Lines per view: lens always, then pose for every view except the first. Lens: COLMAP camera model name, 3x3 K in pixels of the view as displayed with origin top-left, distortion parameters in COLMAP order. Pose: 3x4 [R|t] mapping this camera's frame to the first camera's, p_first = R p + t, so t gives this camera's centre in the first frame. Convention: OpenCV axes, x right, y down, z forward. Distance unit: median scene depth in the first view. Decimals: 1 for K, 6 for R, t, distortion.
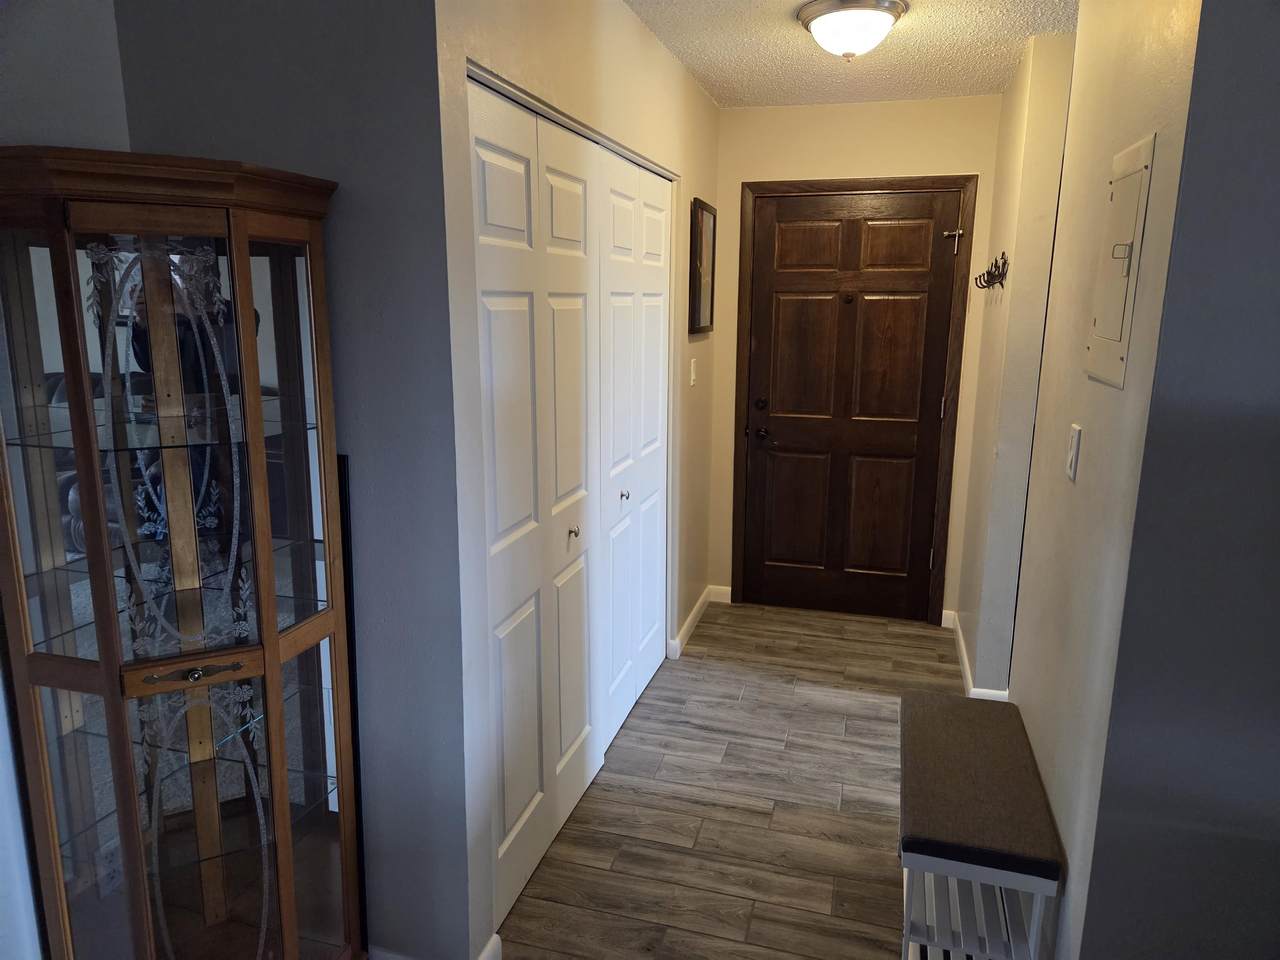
lens RADIAL K [[860.9, 0, 638.5], [0, 860.9, 475.7], [0, 0, 1]] dist [0.013130, -0.003288]
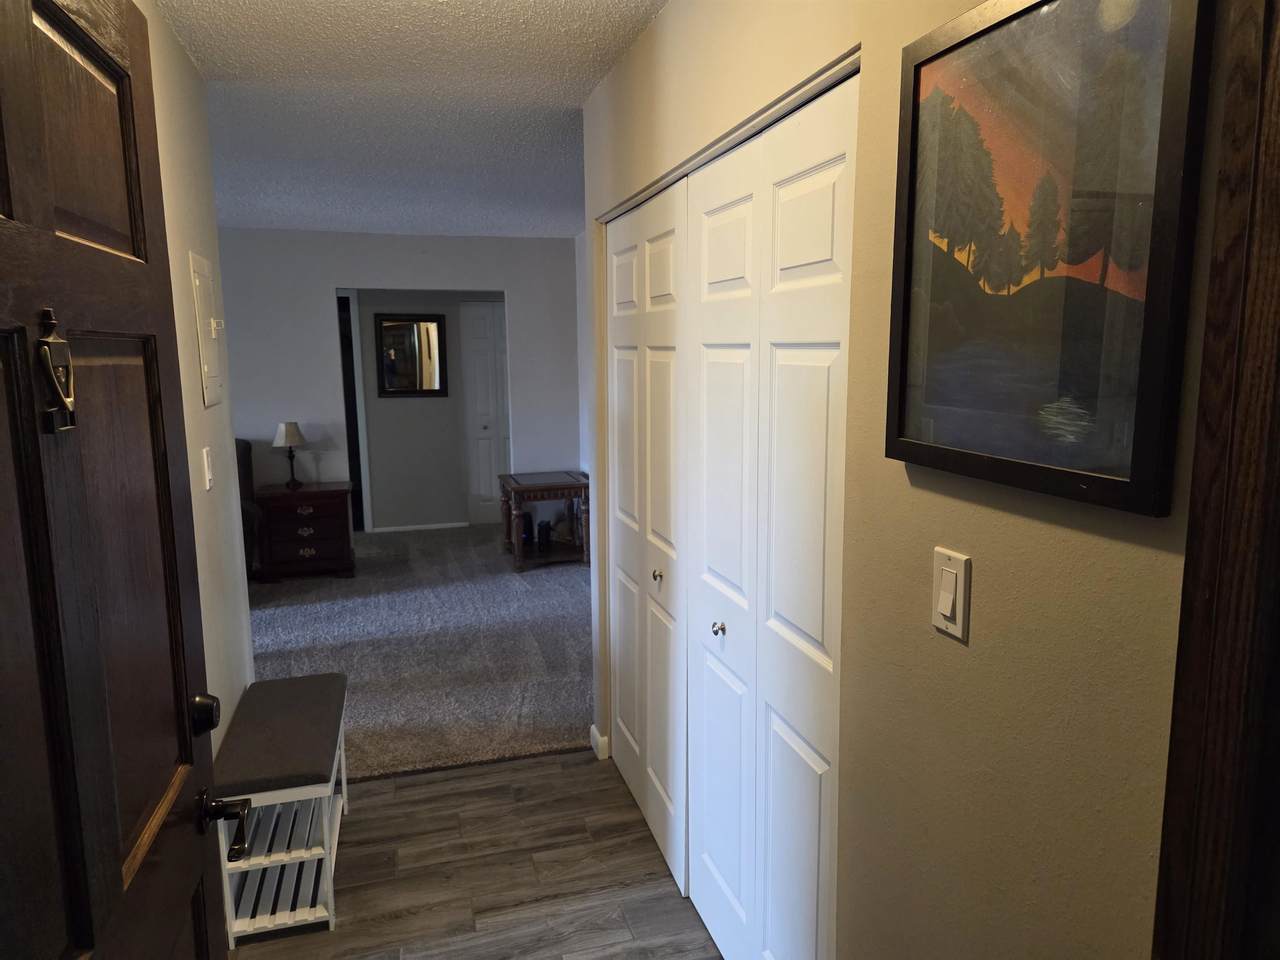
lens RADIAL K [[860.9, 0, 641.6], [0, 860.9, 477.9], [0, 0, 1]] dist [0.013130, -0.003288]
pose [[-0.848998, 0.084235, -0.521638, 0.451536], [-0.101529, 0.942810, 0.317491, -0.357078], [0.518550, 0.322511, -0.791892, 1.706034]]
